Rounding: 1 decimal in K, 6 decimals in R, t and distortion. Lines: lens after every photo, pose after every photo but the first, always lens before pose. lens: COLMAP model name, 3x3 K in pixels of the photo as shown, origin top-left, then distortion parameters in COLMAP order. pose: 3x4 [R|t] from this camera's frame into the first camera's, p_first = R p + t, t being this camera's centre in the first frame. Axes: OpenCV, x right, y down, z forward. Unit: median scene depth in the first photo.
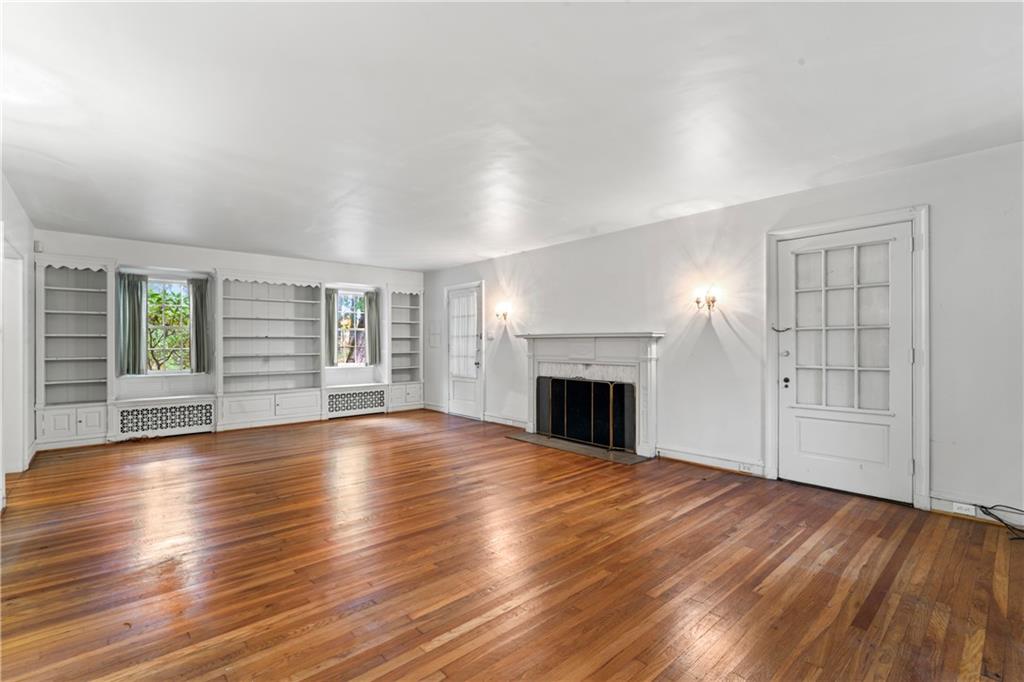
lens RADIAL K [[455.4, 0, 507.3], [0, 455.4, 336.6], [0, 0, 1]] dist [-0.004037, 0.000677]
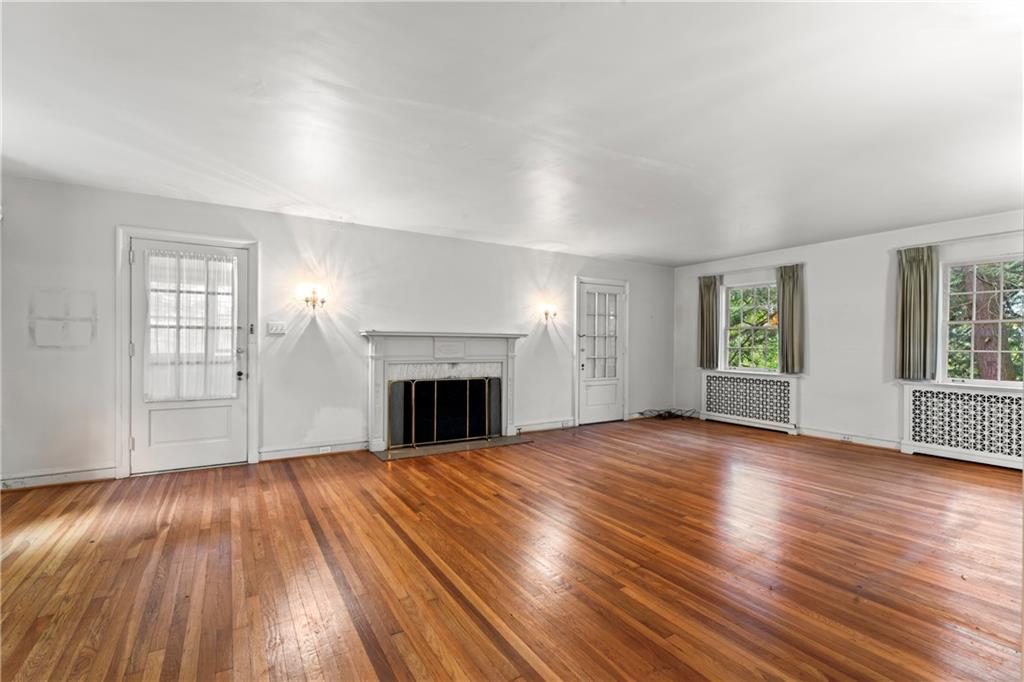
lens RADIAL K [[455.4, 0, 503.3], [0, 455.4, 343.5], [0, 0, 1]] dist [-0.004037, 0.000677]
pose [[0.179783, 0.002078, 0.983704, -0.724281], [-0.023205, 0.999728, 0.002129, 0.010844], [-0.983433, -0.023209, 0.179783, 0.643525]]
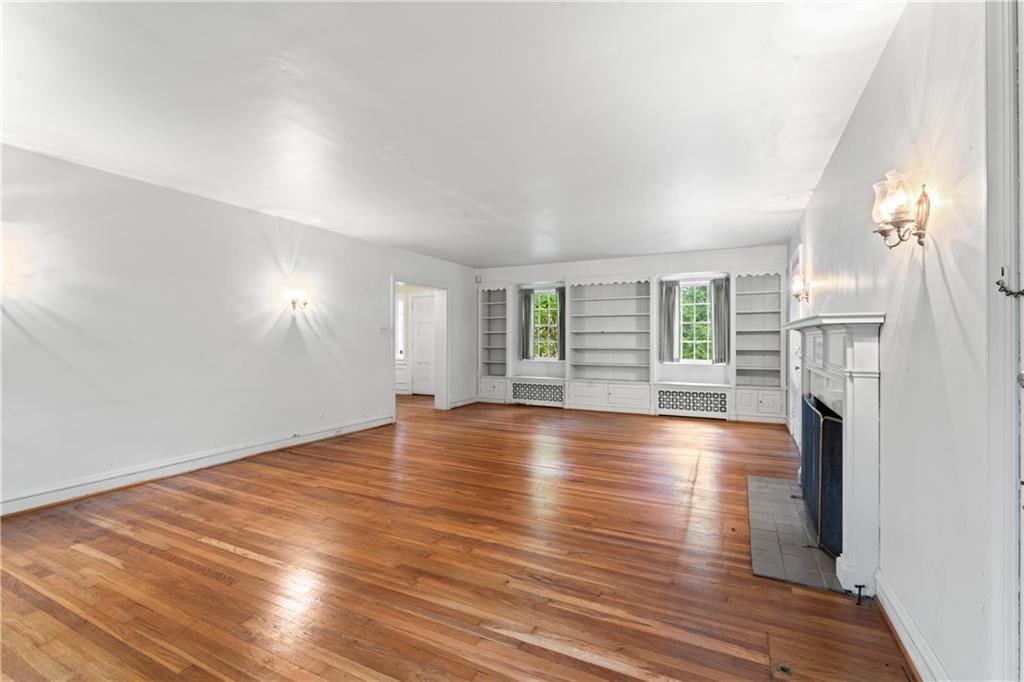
lens RADIAL K [[455.4, 0, 516.4], [0, 455.4, 343.6], [0, 0, 1]] dist [-0.004037, 0.000677]
pose [[0.379788, 0.014707, -0.924956, 0.479059], [0.011506, 0.999721, 0.020620, 0.003850], [0.925002, -0.018473, 0.379513, 0.416717]]
